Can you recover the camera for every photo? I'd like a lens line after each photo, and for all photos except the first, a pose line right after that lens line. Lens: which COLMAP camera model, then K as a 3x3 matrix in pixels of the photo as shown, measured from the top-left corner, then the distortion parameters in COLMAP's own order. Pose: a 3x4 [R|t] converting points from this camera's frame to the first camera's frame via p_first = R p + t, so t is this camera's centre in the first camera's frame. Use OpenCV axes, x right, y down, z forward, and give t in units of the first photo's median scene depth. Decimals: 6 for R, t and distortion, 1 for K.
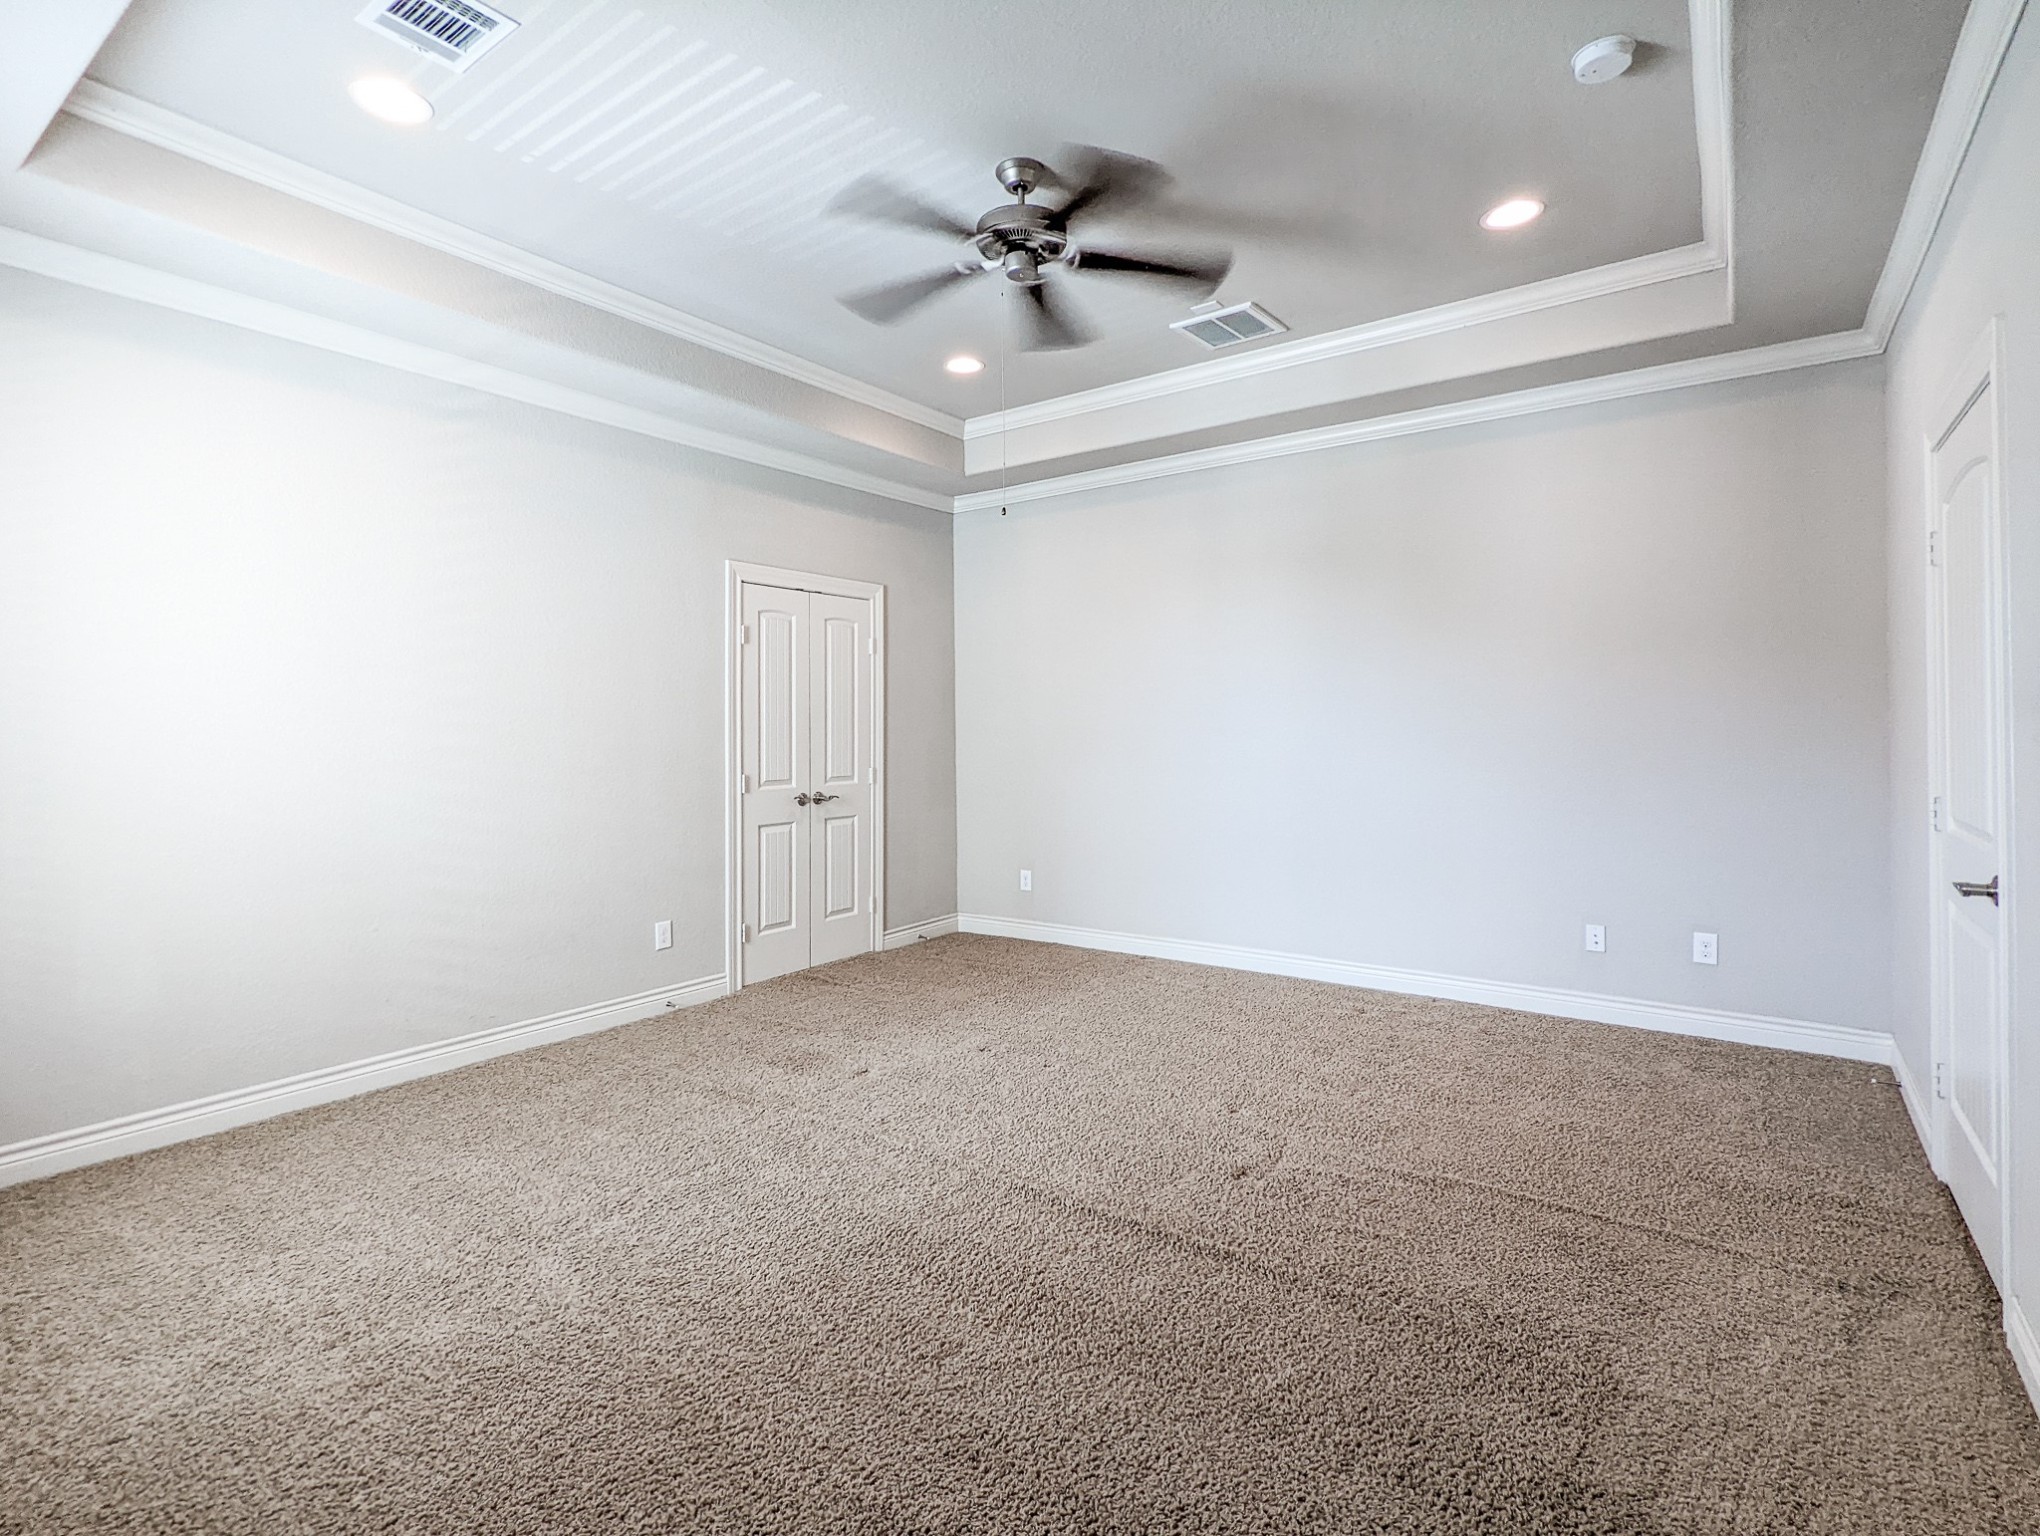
lens RADIAL K [[982.3, 0, 1079.8], [0, 982.3, 731.5], [0, 0, 1]] dist [0.002731, -0.000865]
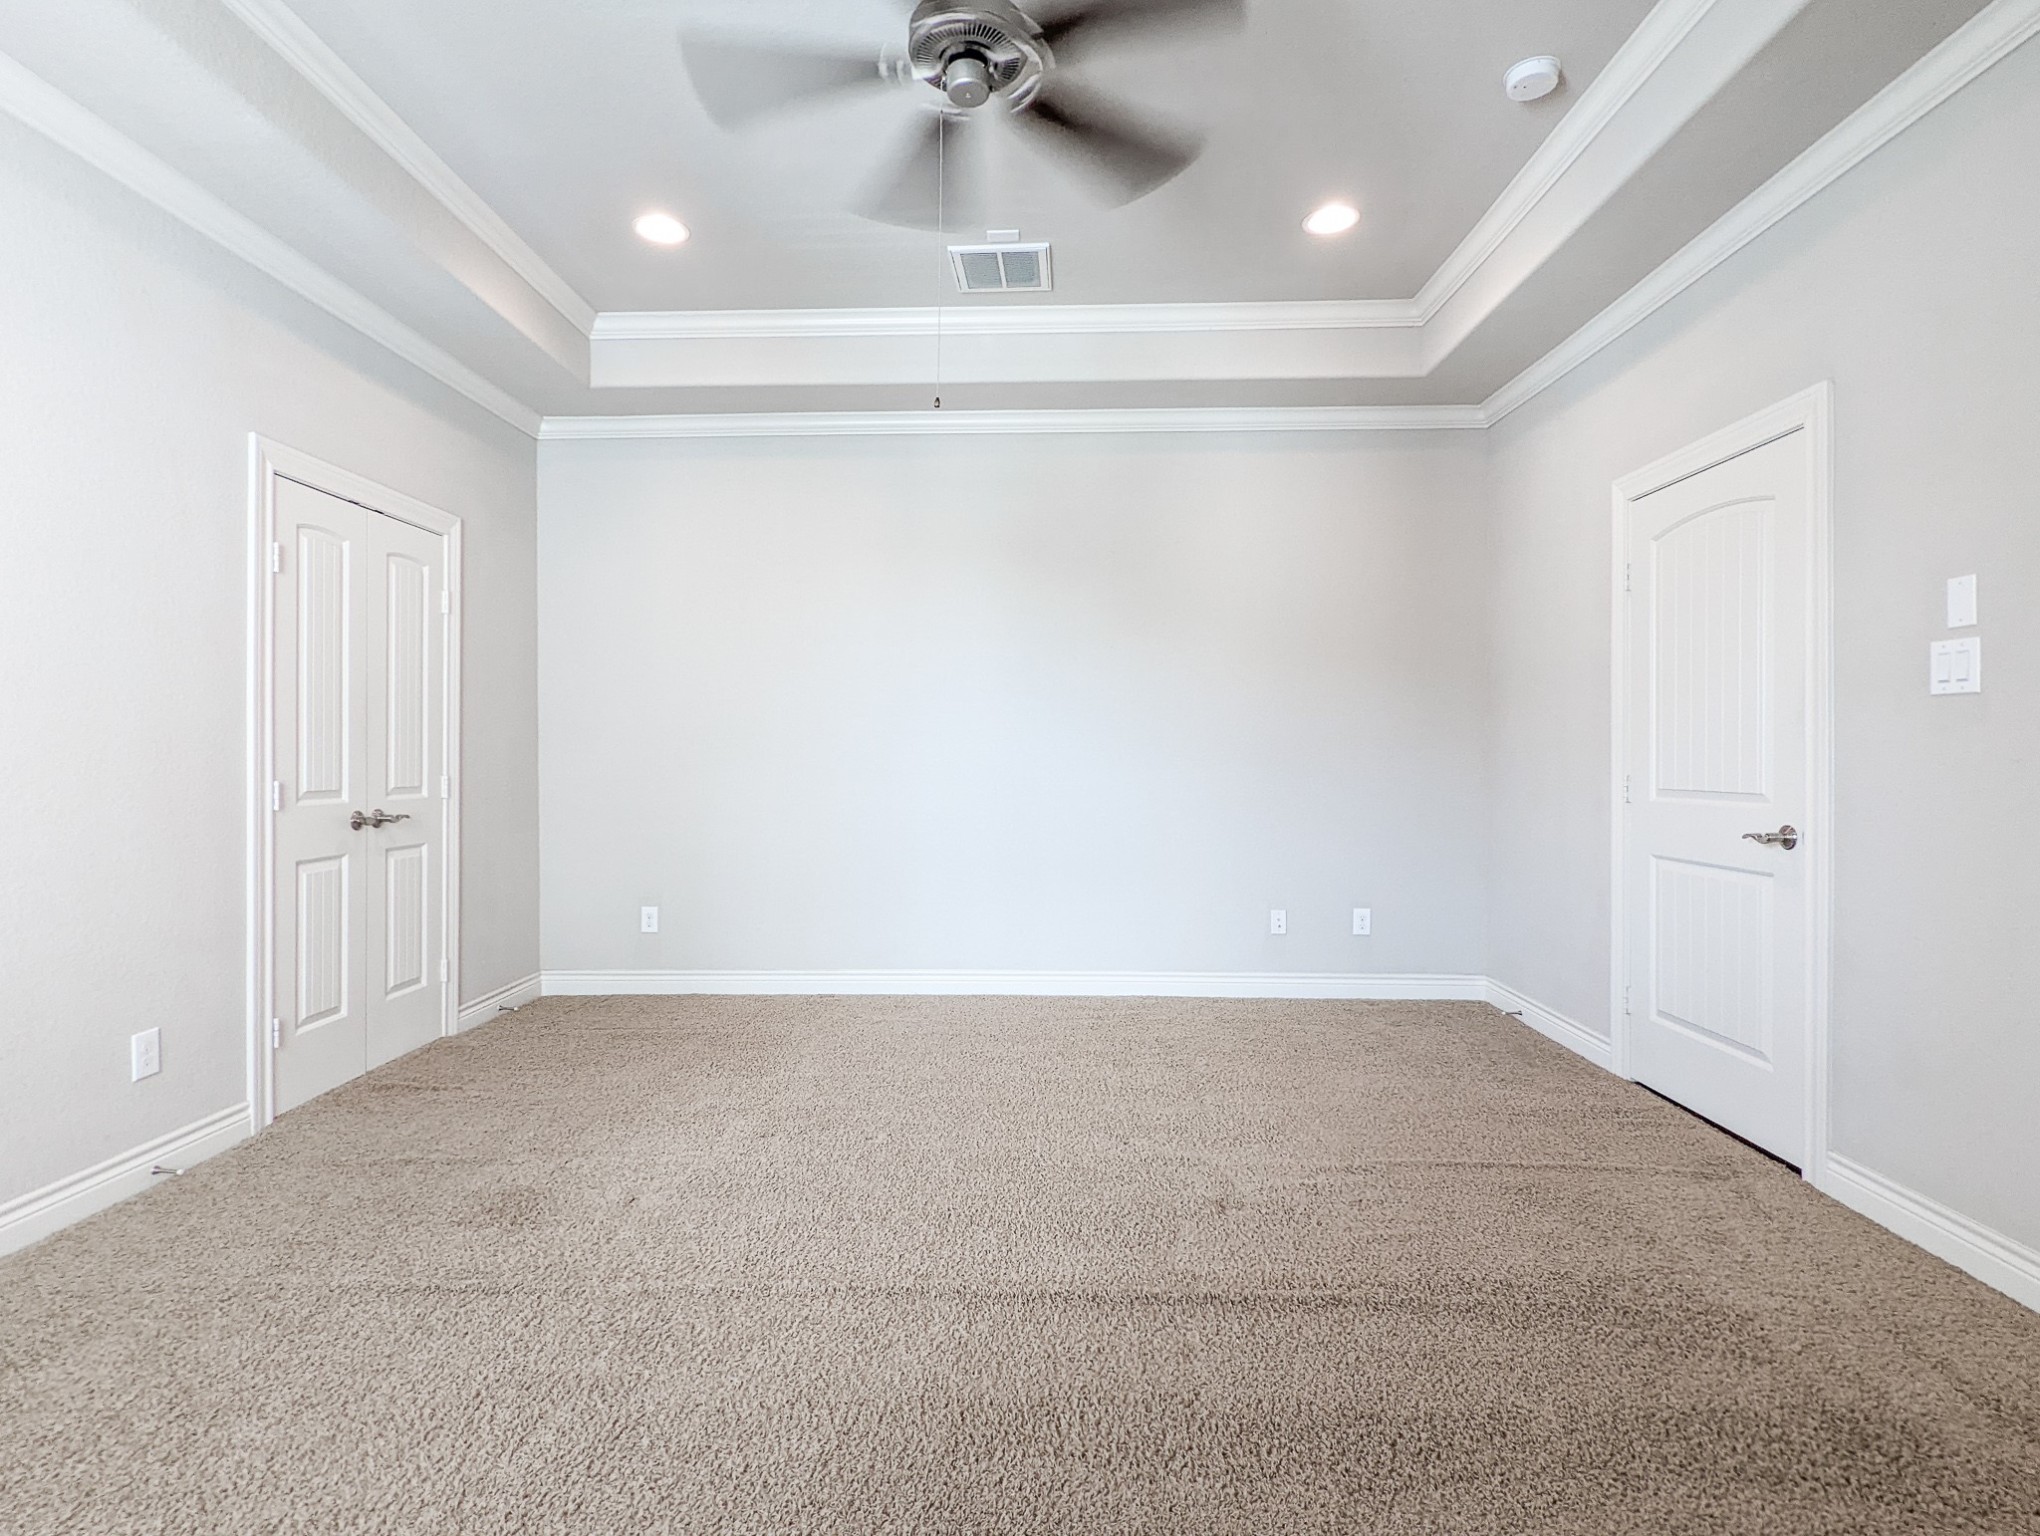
lens RADIAL K [[978.5, 0, 1020.0], [0, 978.5, 768.0], [0, 0, 1]] dist [-0.000932, 0.000400]
pose [[0.844914, -0.000990, 0.534901, -0.272825], [-0.001322, 0.999991, 0.003940, 0.032235], [-0.534900, -0.004036, 0.844906, 0.216078]]
